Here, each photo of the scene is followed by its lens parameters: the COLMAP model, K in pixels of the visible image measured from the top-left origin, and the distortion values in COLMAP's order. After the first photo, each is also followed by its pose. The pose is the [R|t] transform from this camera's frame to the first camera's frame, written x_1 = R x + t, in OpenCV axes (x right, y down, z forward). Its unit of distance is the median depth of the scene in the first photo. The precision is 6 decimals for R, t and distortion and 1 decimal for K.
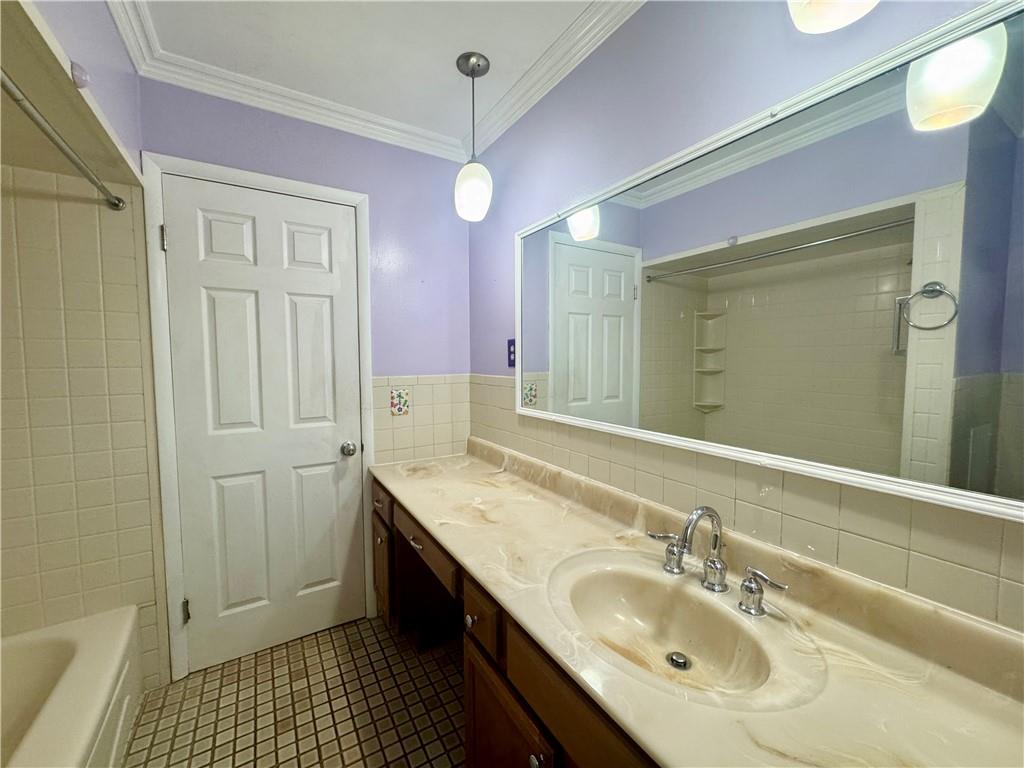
lens RADIAL K [[409.0, 0, 510.8], [0, 409.0, 390.1], [0, 0, 1]] dist [-0.031505, -0.000010]
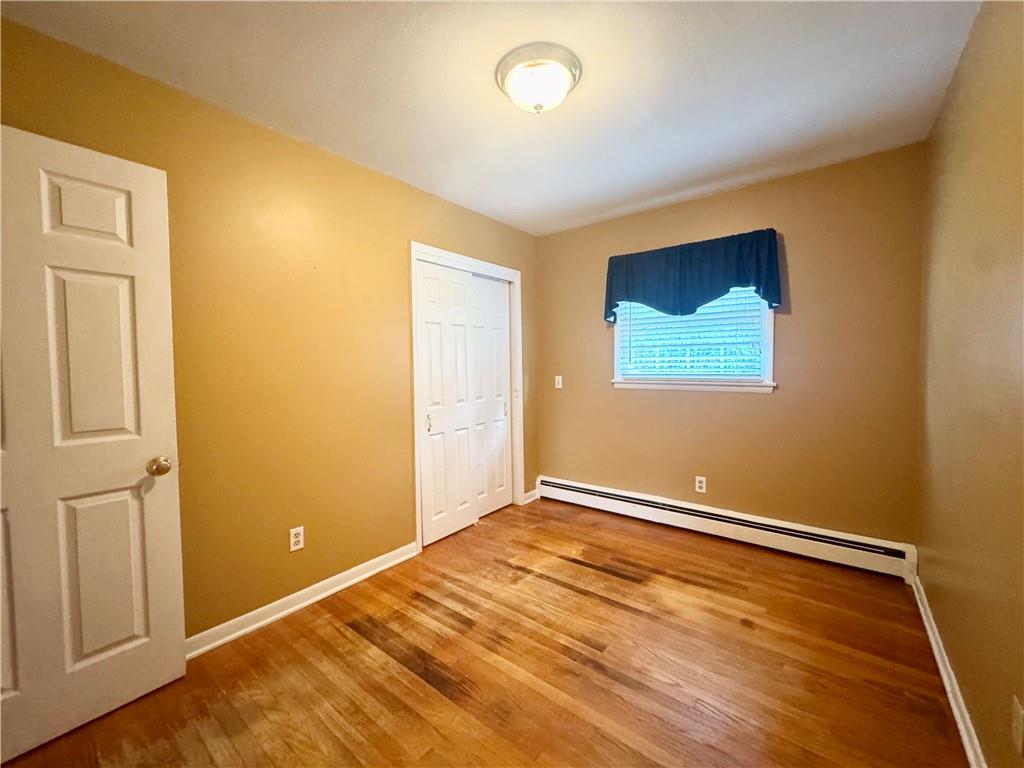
lens RADIAL K [[418.3, 0, 510.7], [0, 418.3, 374.4], [0, 0, 1]] dist [-0.000871, -0.000021]
pose [[0.937054, -0.005028, 0.349149, -0.181042], [0.017831, 0.999281, -0.033464, 0.009801], [-0.348730, 0.037583, 0.936469, -0.119811]]
